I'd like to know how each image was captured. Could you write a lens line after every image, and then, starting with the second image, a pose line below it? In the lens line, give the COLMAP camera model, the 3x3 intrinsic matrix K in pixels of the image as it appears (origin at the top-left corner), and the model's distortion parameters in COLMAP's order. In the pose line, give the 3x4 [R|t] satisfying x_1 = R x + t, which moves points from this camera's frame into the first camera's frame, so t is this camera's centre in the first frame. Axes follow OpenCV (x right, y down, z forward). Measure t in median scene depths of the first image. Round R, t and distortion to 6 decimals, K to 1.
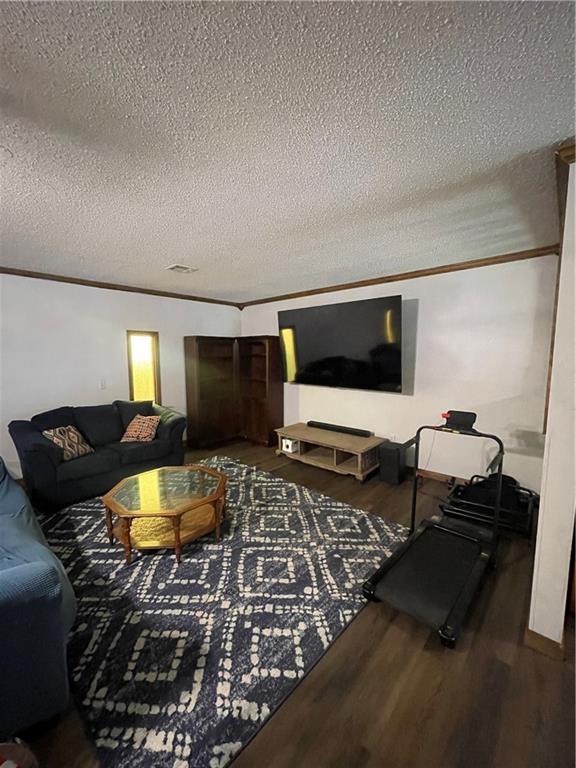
lens RADIAL K [[309.0, 0, 285.4], [0, 309.0, 389.4], [0, 0, 1]] dist [-0.008192, 0.001594]
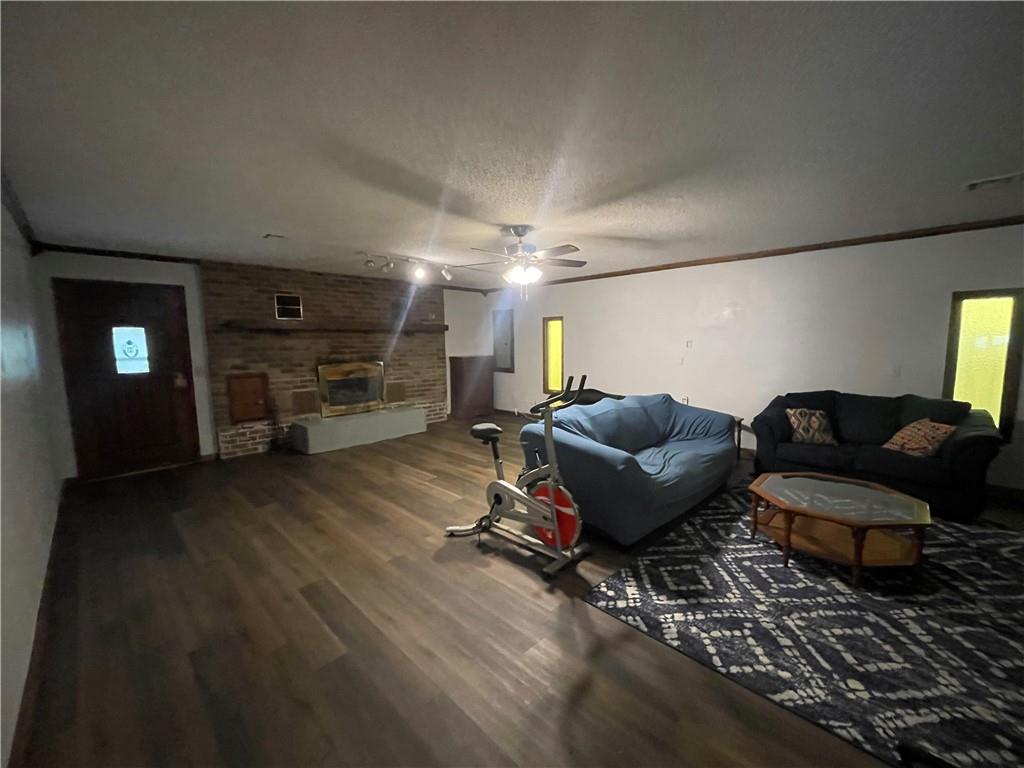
lens RADIAL K [[412.0, 0, 516.2], [0, 412.0, 386.0], [0, 0, 1]] dist [-0.008192, 0.001594]
pose [[-0.037853, 0.111545, -0.993038, 0.947708], [-0.094459, 0.988901, 0.114681, -0.013564], [0.994809, 0.098142, -0.026896, 0.249439]]
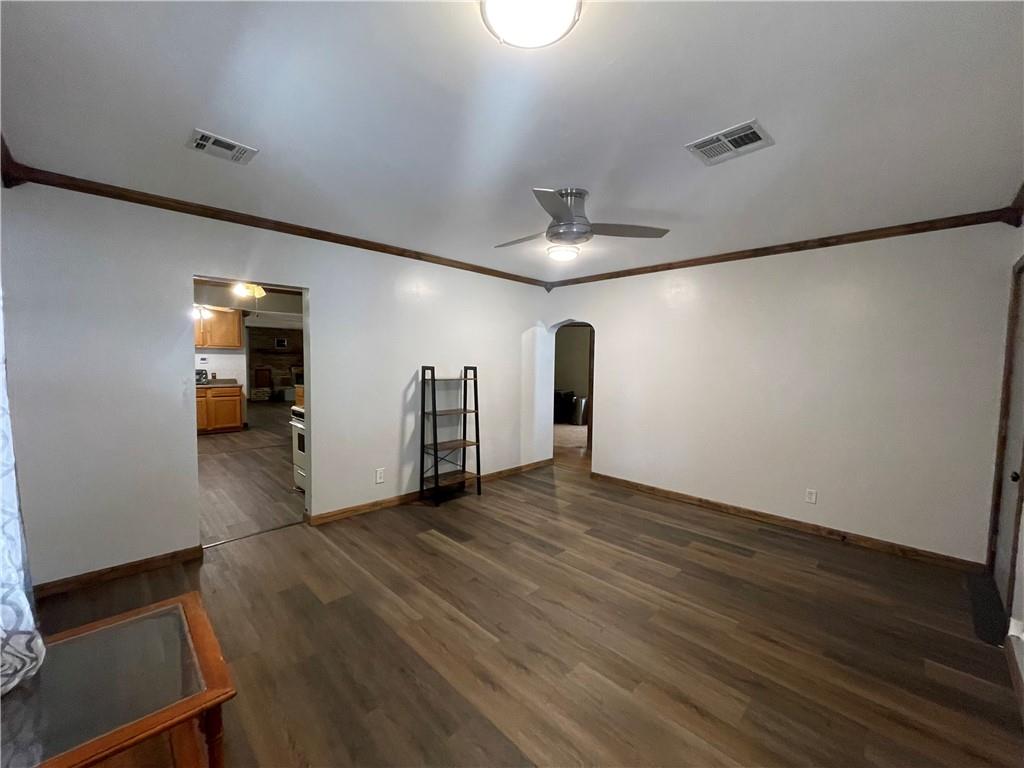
lens RADIAL K [[412.0, 0, 507.0], [0, 412.0, 381.1], [0, 0, 1]] dist [-0.008192, 0.001594]
pose [[-0.063691, 0.052257, -0.996601, 5.274362], [-0.116264, 0.991440, 0.059416, -0.325204], [0.991174, 0.119653, -0.057070, 3.103661]]
